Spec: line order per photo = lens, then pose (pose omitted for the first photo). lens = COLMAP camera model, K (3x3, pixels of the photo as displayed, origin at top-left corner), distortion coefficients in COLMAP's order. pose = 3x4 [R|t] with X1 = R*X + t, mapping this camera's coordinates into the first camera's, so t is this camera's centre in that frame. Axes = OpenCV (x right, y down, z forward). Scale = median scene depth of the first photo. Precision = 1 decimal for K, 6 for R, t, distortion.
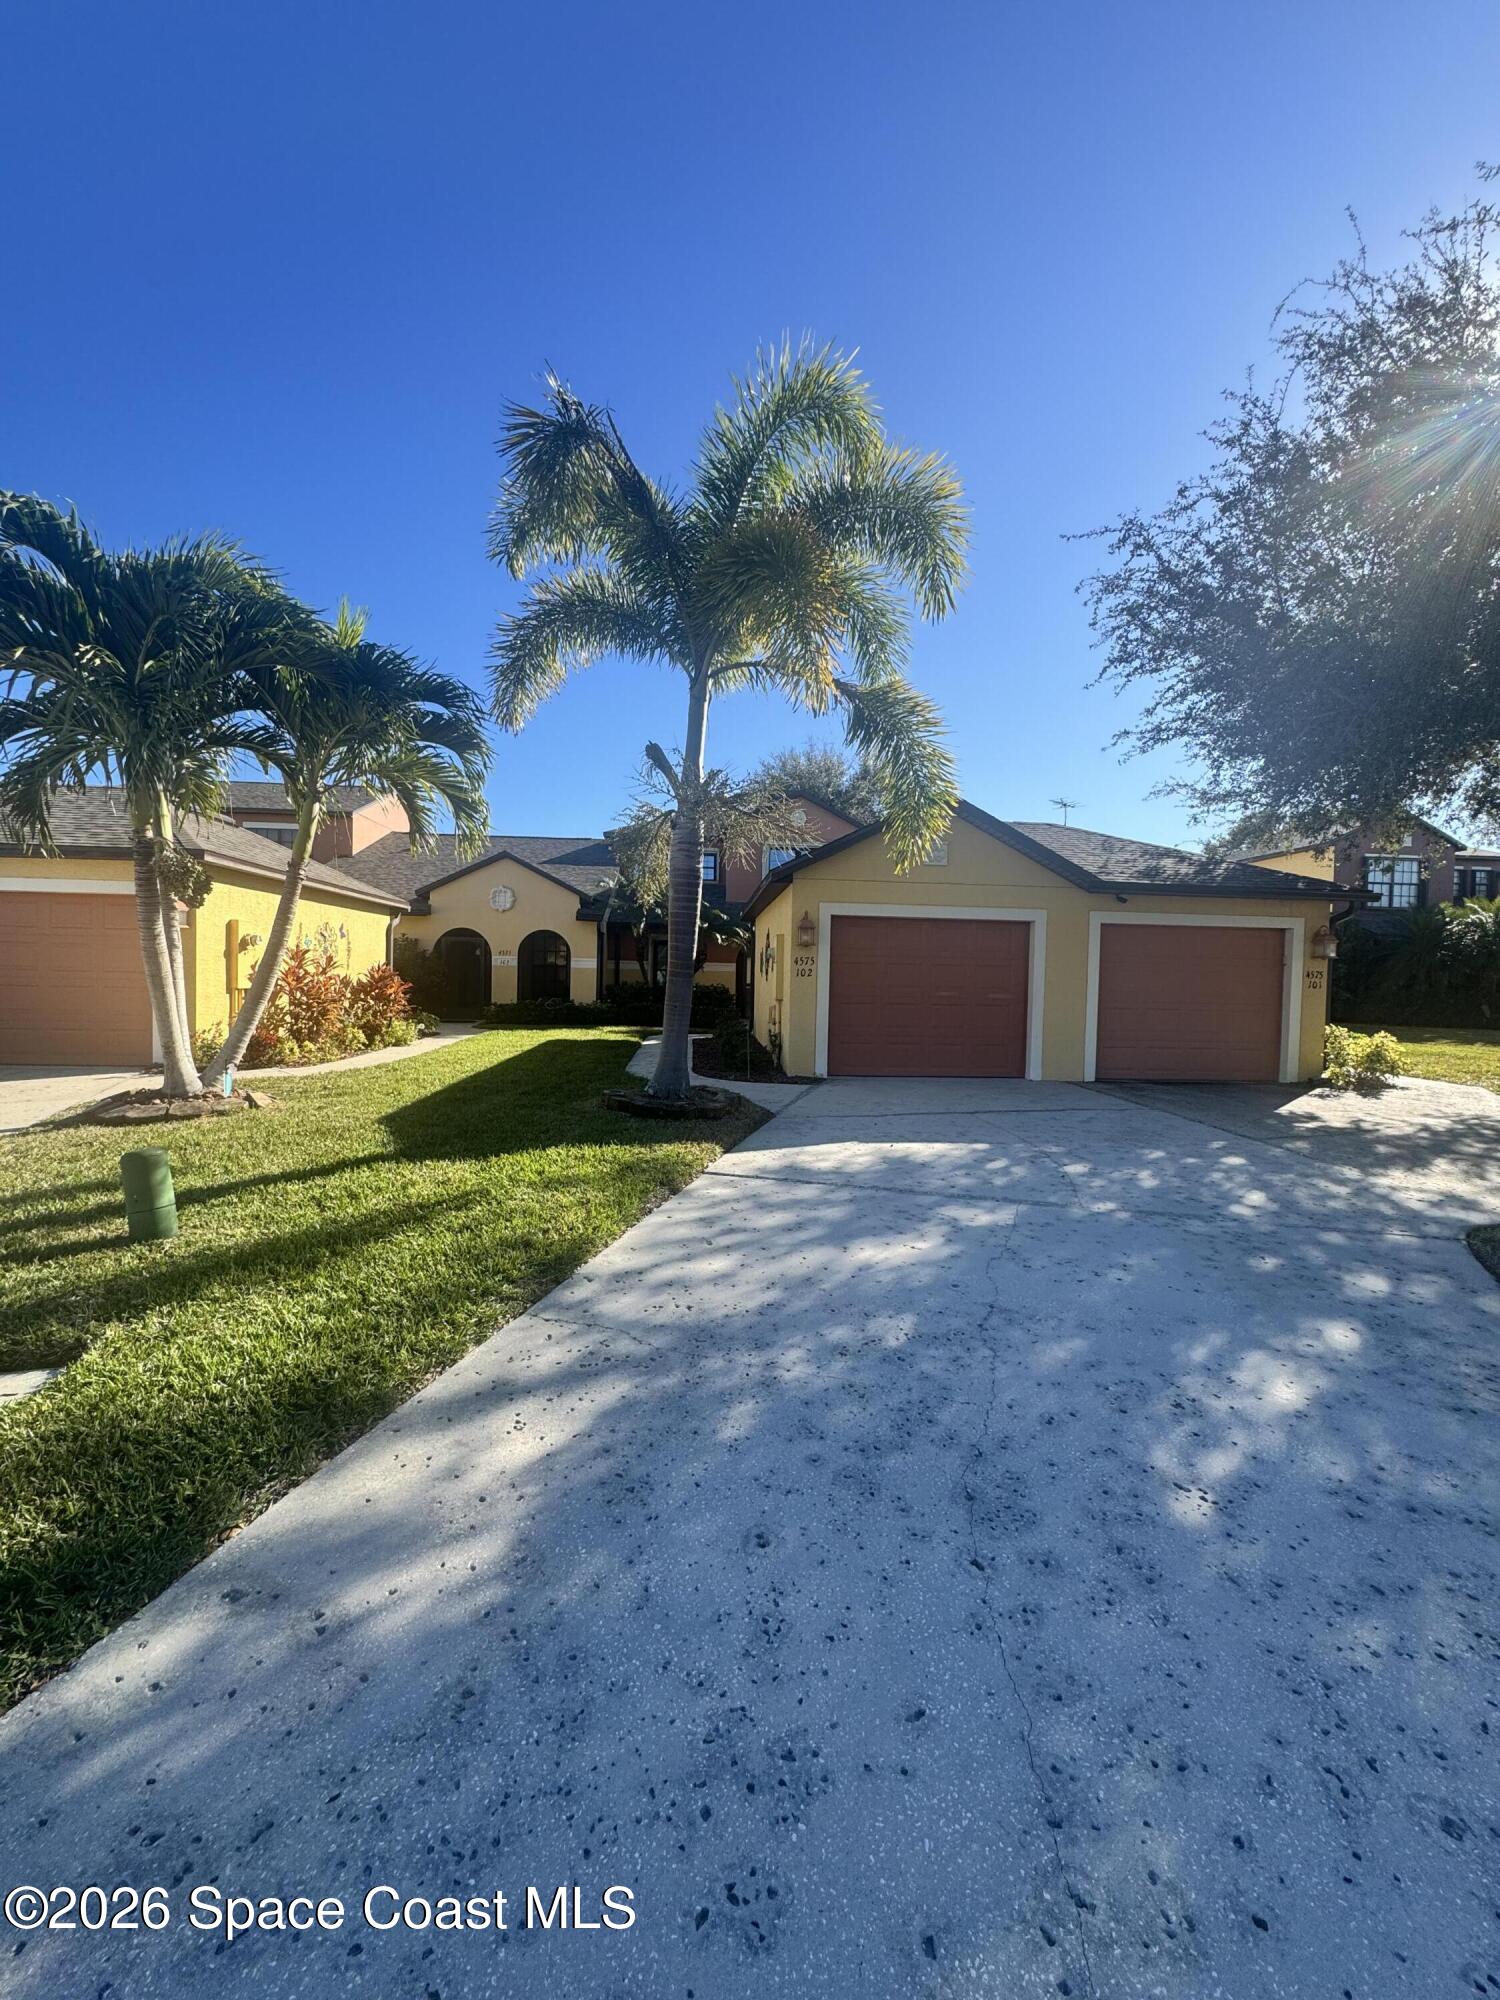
lens RADIAL K [[797.2, 0, 753.8], [0, 797.2, 1004.0], [0, 0, 1]] dist [-0.000814, 0.000084]
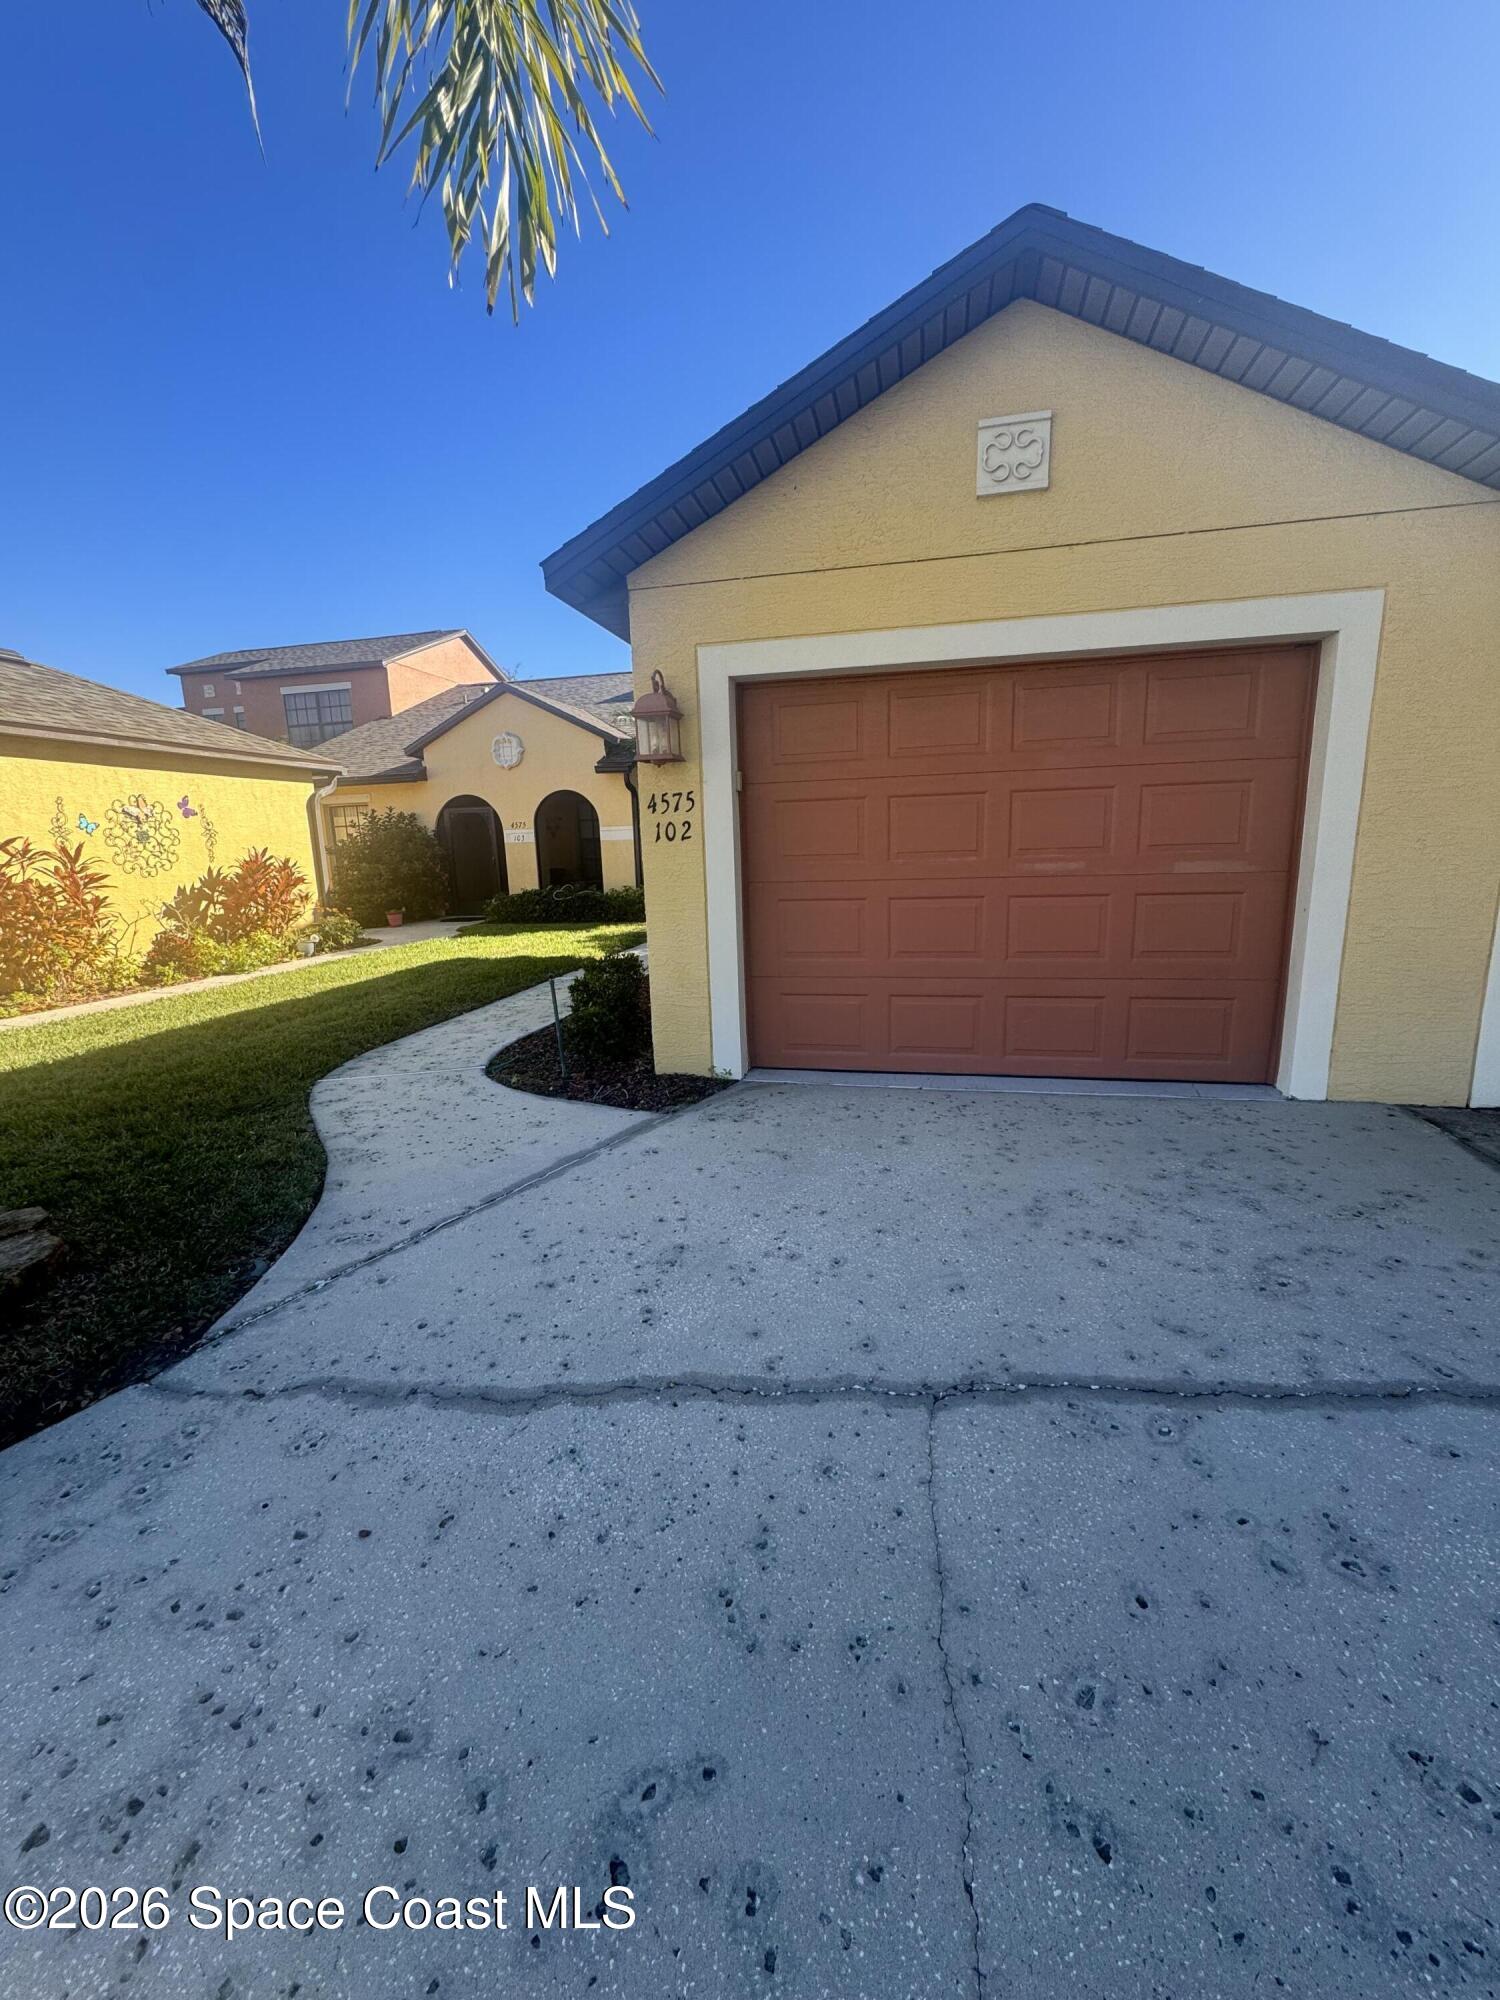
lens RADIAL K [[797.2, 0, 753.8], [0, 797.2, 1004.0], [0, 0, 1]] dist [-0.000814, 0.000084]
pose [[0.951552, 0.011012, -0.307290, 0.143205], [0.039122, 0.986901, 0.156510, -0.008445], [0.304988, -0.160950, 0.938657, 0.375835]]
